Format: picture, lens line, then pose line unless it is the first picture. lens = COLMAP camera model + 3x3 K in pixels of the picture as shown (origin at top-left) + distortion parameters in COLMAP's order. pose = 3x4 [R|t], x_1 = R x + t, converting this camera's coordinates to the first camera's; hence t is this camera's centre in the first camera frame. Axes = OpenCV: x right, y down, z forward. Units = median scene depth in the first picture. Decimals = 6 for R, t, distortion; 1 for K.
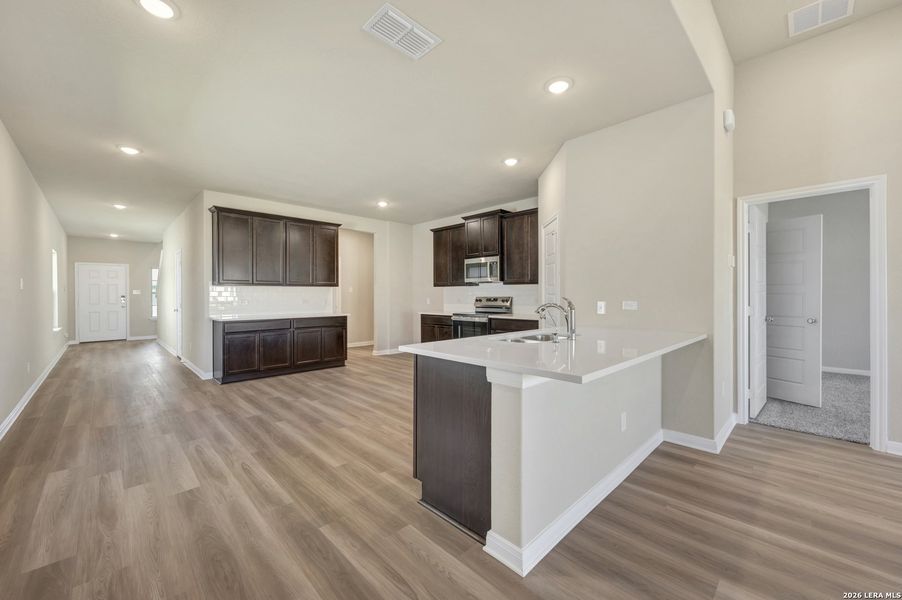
lens RADIAL K [[358.1, 0, 453.9], [0, 358.1, 297.1], [0, 0, 1]] dist [-0.001871, 0.000369]
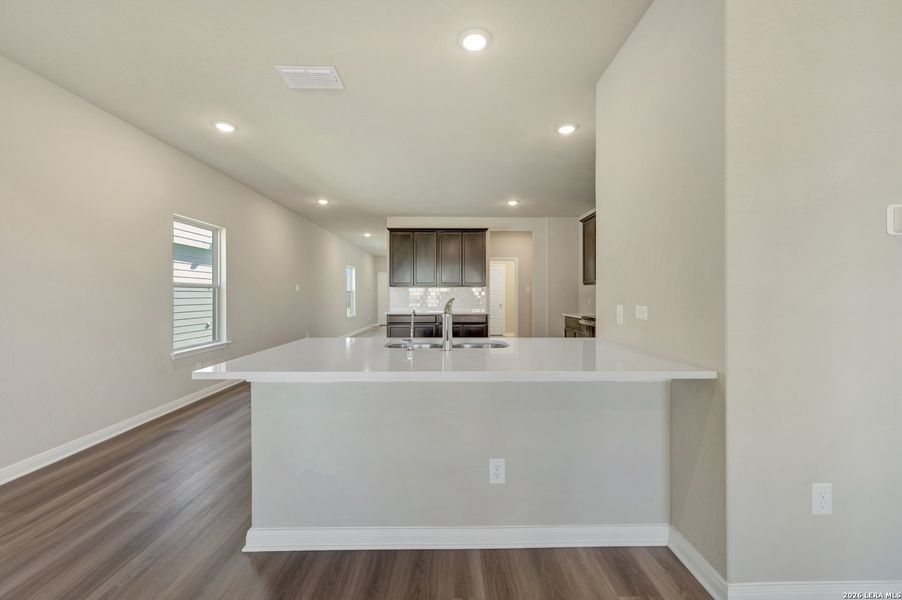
lens RADIAL K [[358.1, 0, 451.5], [0, 358.1, 294.3], [0, 0, 1]] dist [-0.001871, 0.000369]
pose [[0.721421, 0.001122, -0.692496, 0.438078], [-0.004042, 0.999988, -0.002590, -0.003181], [0.692485, 0.004668, 0.721417, 0.198460]]
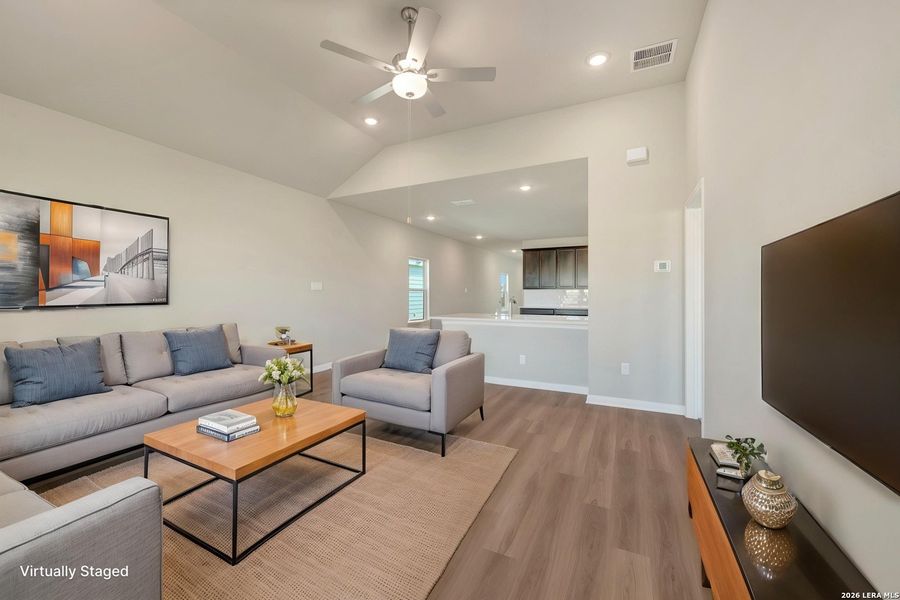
lens RADIAL K [[357.3, 0, 446.5], [0, 357.3, 294.6], [0, 0, 1]] dist [-0.001871, 0.000369]
pose [[0.314890, 0.003411, -0.949122, 1.078112], [-0.006812, 0.999976, 0.001333, -0.003581], [0.949104, 0.006046, 0.314905, -0.012978]]
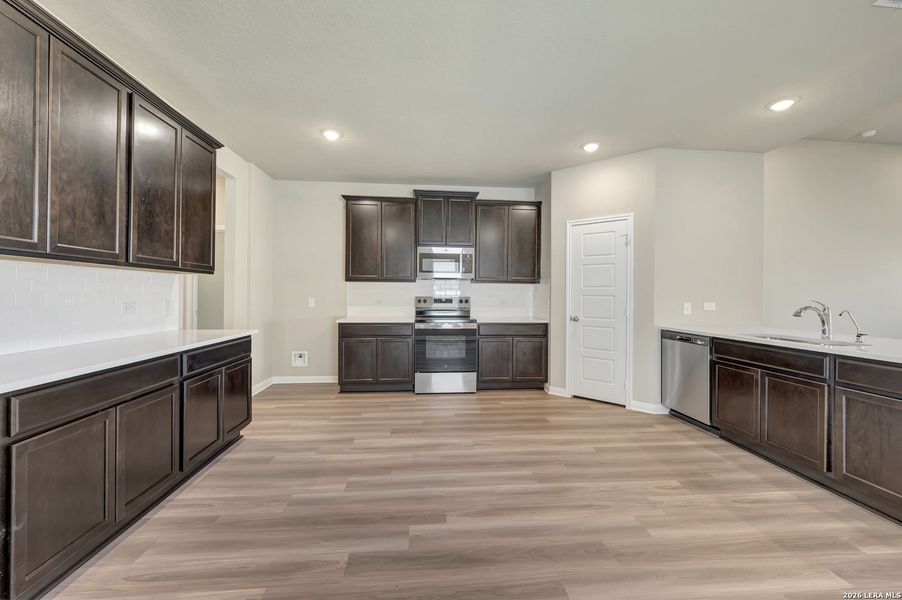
lens RADIAL K [[358.1, 0, 449.9], [0, 358.1, 295.8], [0, 0, 1]] dist [-0.001871, 0.000369]
pose [[0.637773, 0.006385, 0.770198, -0.620064], [-0.006268, 0.999976, -0.003100, -0.001493], [-0.770199, -0.002851, 0.637798, 0.577980]]
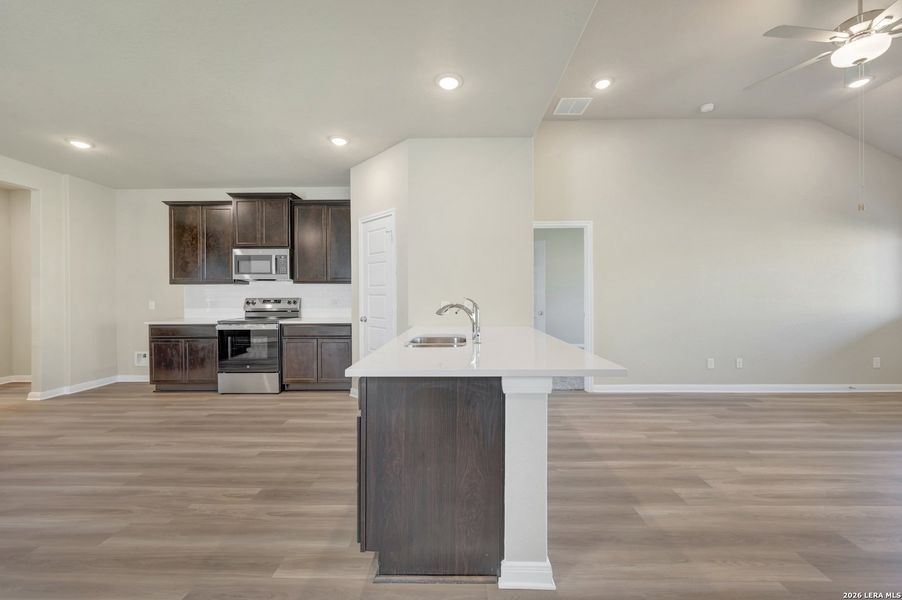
lens RADIAL K [[358.1, 0, 455.8], [0, 358.1, 296.8], [0, 0, 1]] dist [-0.001871, 0.000369]
pose [[0.712116, -0.003851, 0.702051, -0.204791], [0.006663, 0.999977, -0.001273, -0.000071], [-0.702030, 0.005584, 0.712126, 0.154971]]
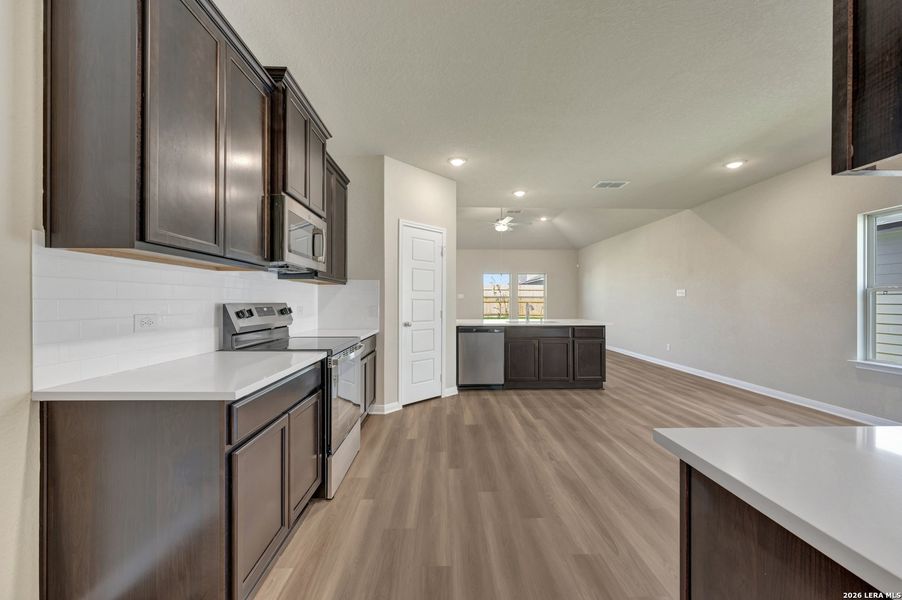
lens RADIAL K [[358.1, 0, 454.3], [0, 358.1, 300.8], [0, 0, 1]] dist [-0.001871, 0.000369]
pose [[-0.737859, 0.004662, 0.674939, -0.399876], [0.005143, 0.999986, -0.001286, -0.001968], [-0.674935, 0.002522, -0.737872, 1.413801]]
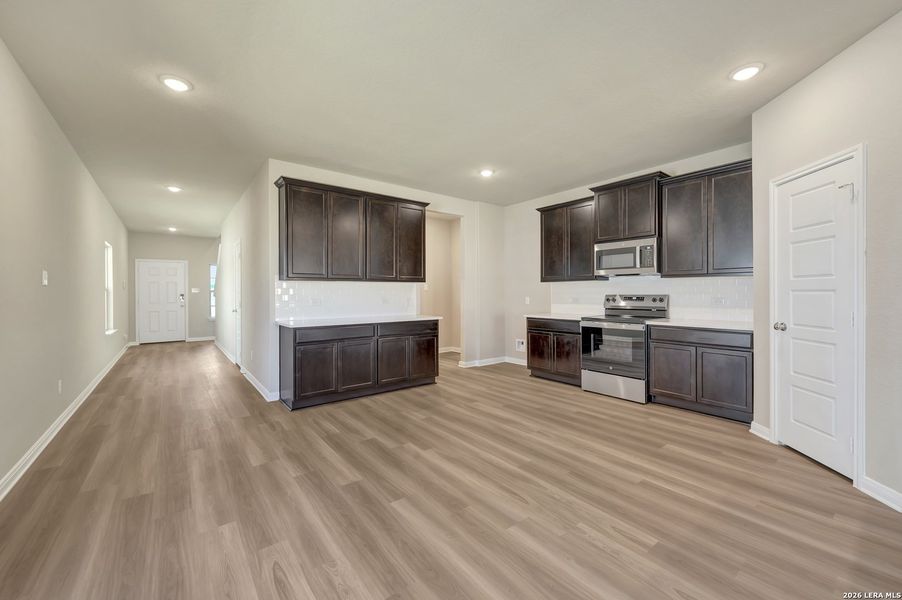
lens RADIAL K [[358.1, 0, 451.5], [0, 358.1, 294.2], [0, 0, 1]] dist [-0.001871, 0.000369]
pose [[0.993735, -0.001396, -0.111749, -0.224206], [0.001012, 0.999993, -0.003494, -0.000031], [0.111753, 0.003359, 0.993730, 0.279016]]
